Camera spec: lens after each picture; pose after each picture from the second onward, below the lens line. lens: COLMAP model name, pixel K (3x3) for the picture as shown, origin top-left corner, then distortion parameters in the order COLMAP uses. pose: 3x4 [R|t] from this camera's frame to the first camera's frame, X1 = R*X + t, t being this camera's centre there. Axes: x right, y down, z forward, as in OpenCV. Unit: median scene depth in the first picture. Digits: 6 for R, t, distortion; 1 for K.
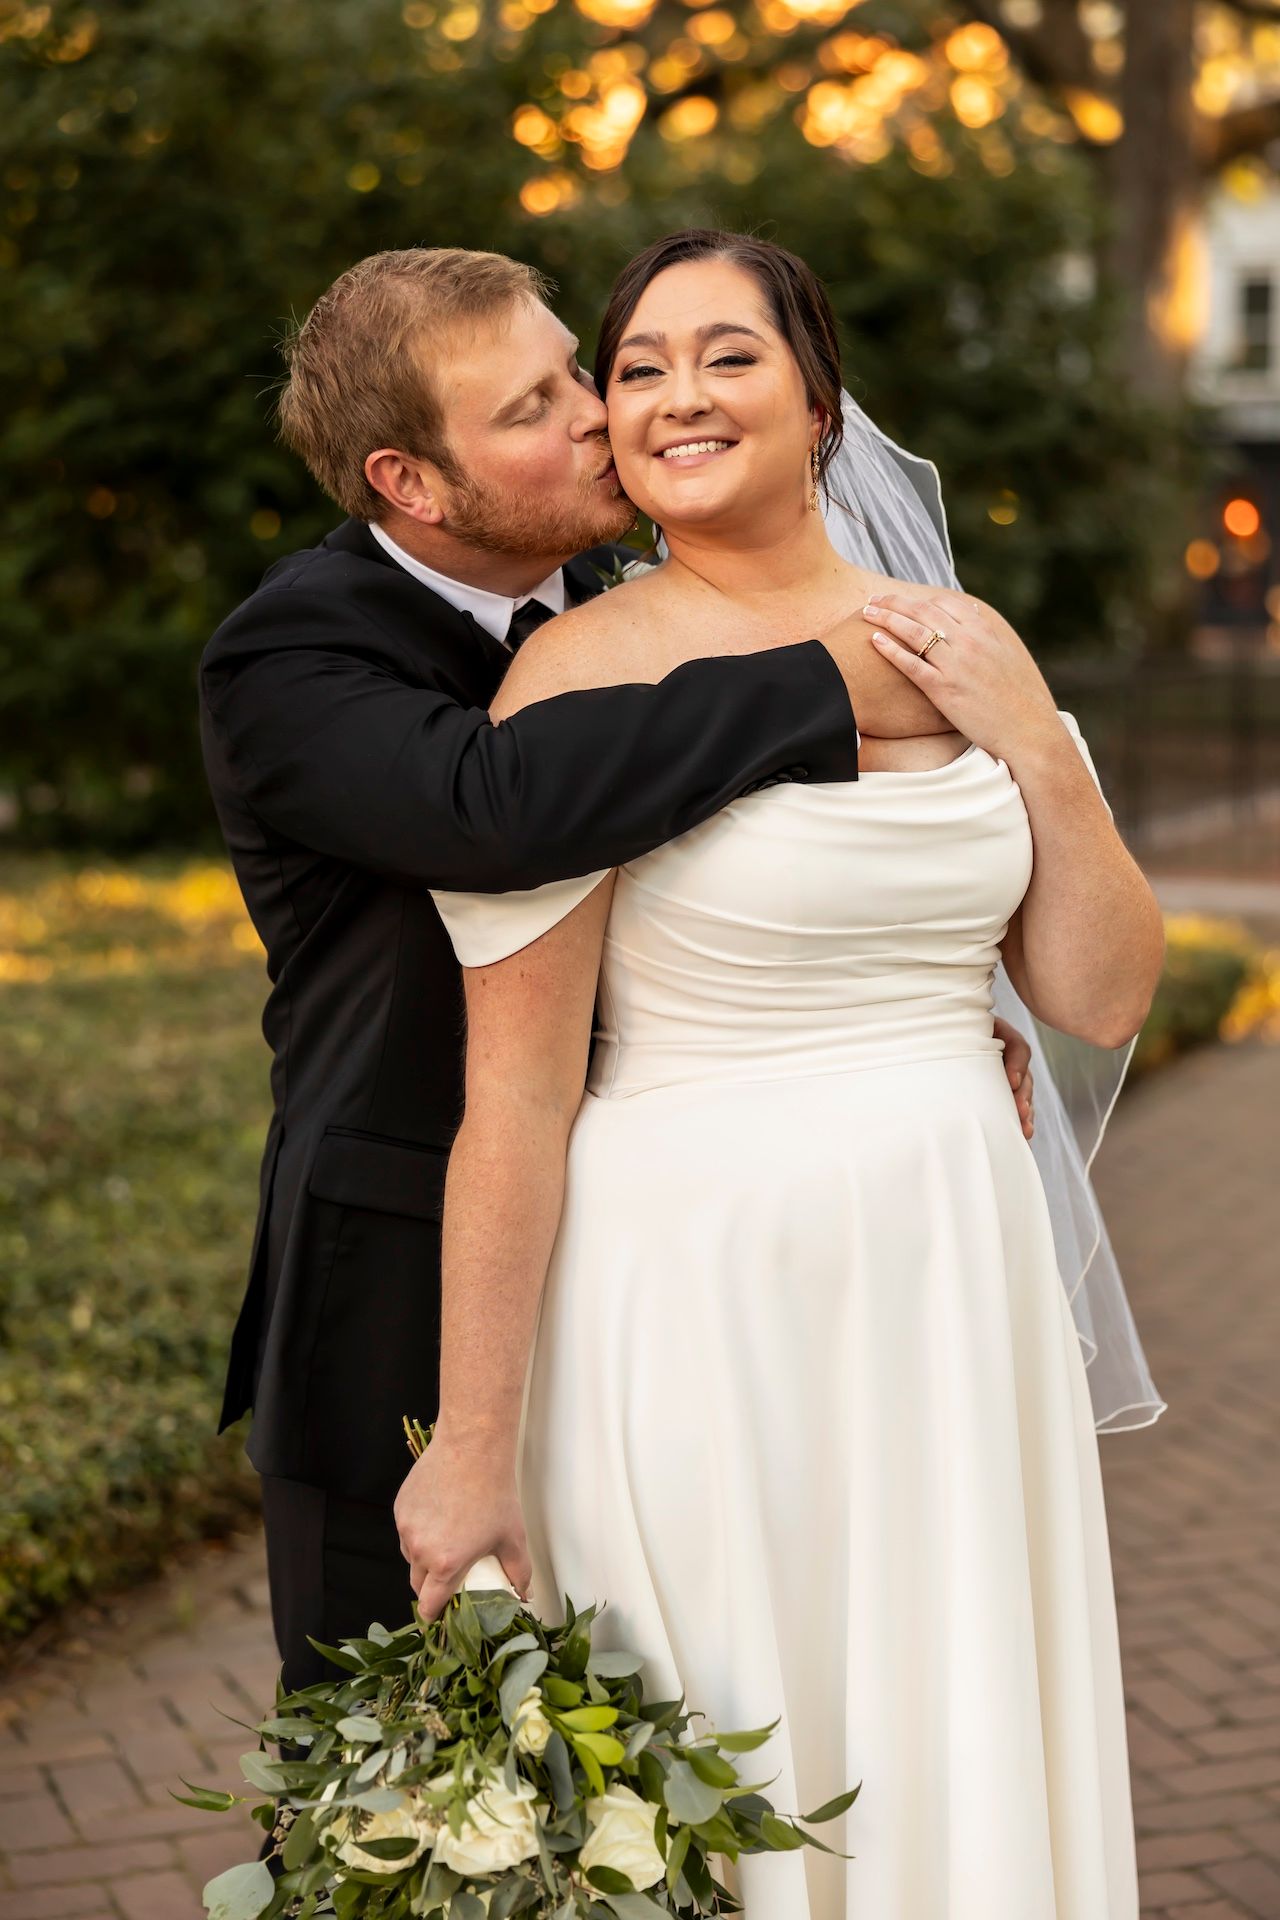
lens RADIAL K [[3201.0, 0, 639.0], [0, 3201.0, 966.0], [0, 0, 1]] dist [-0.002086, 0.000000]
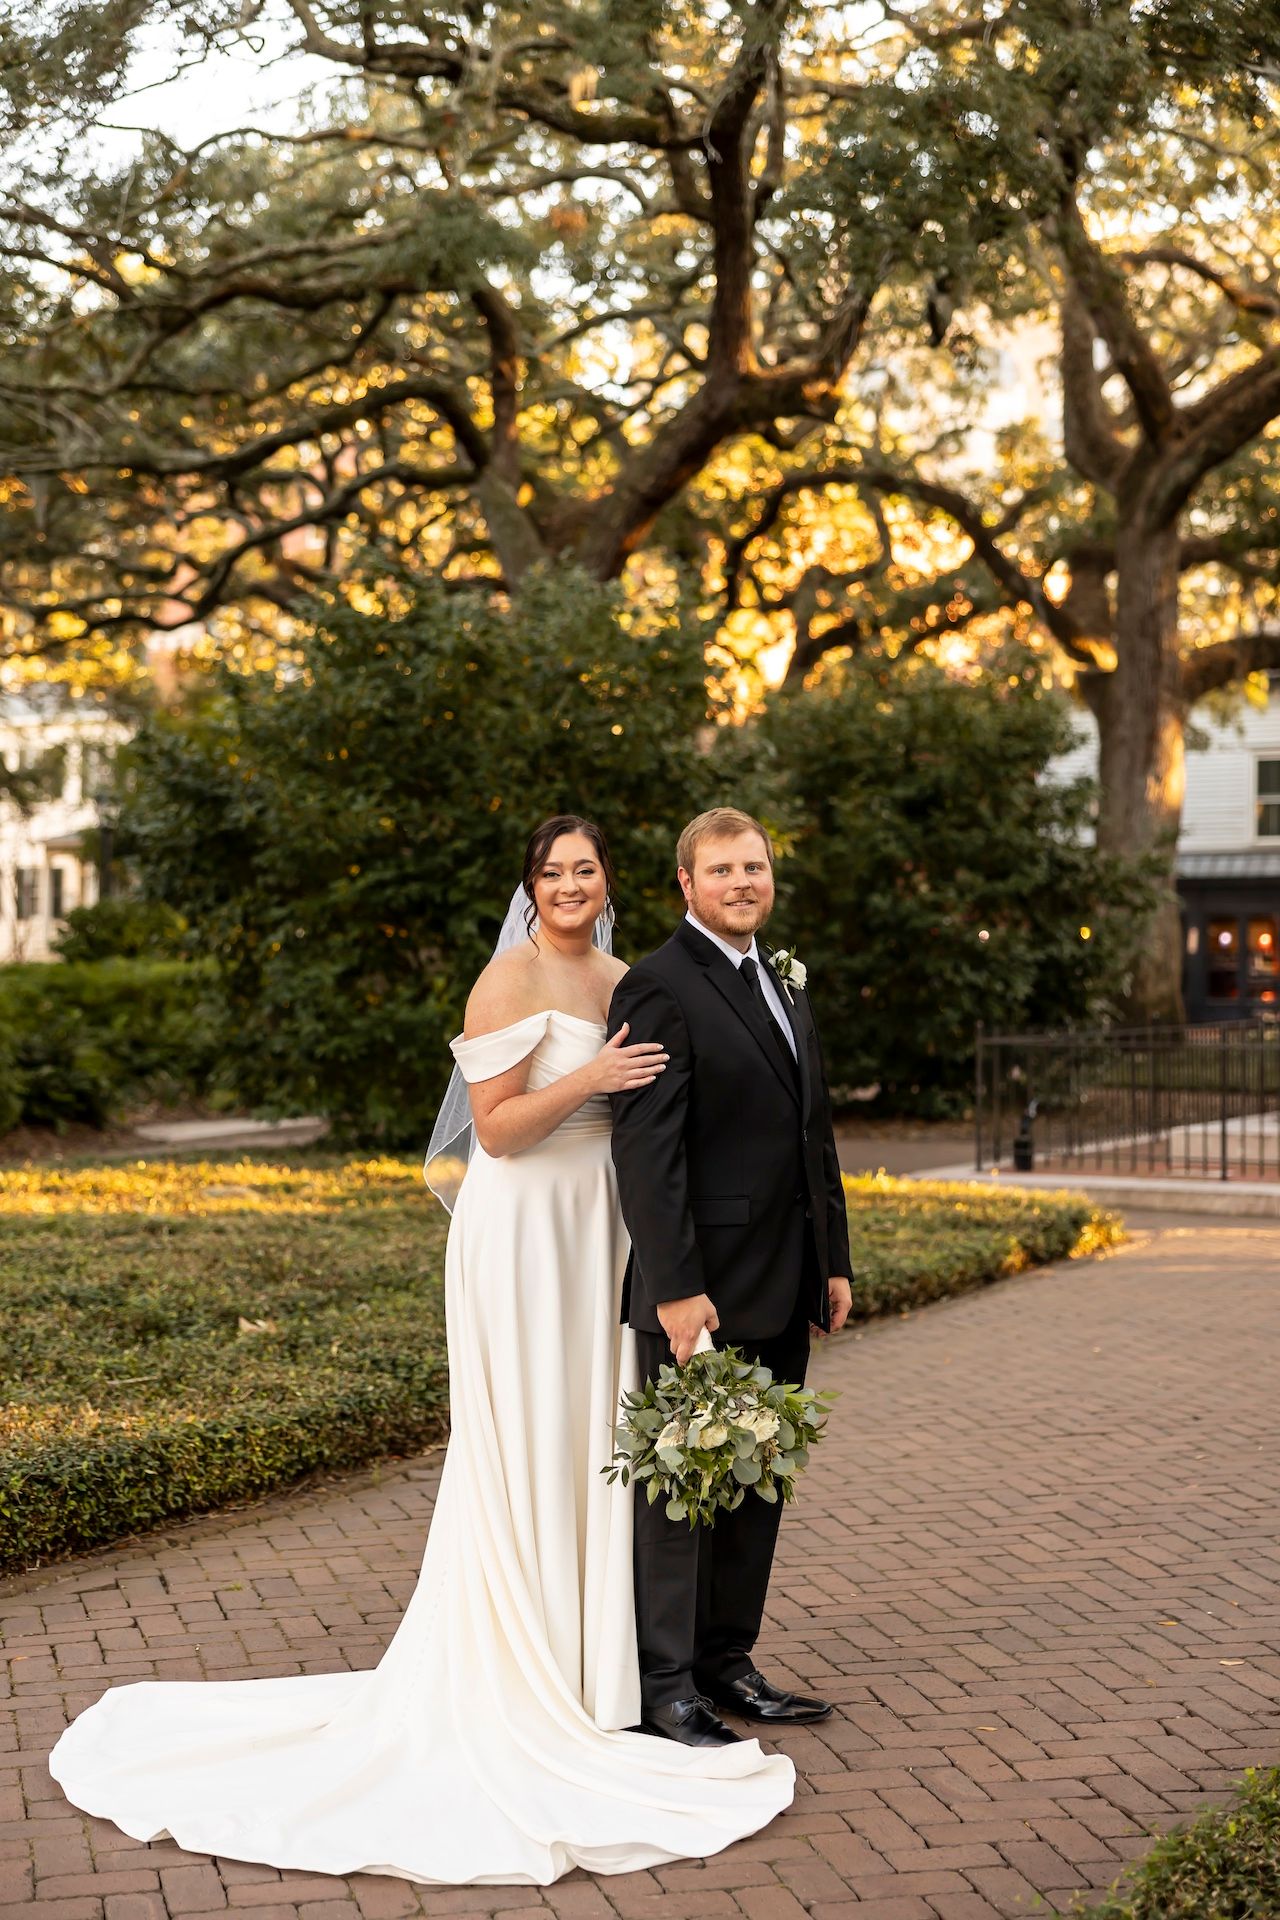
lens RADIAL K [[2619.5, 0, 642.6], [0, 2619.5, 958.6], [0, 0, 1]] dist [-0.000348, 0.000000]
pose [[0.996208, -0.006218, -0.086785, 0.095091], [-0.005279, 0.991286, -0.131625, 0.052854], [0.086848, 0.131584, 0.987493, -0.366031]]
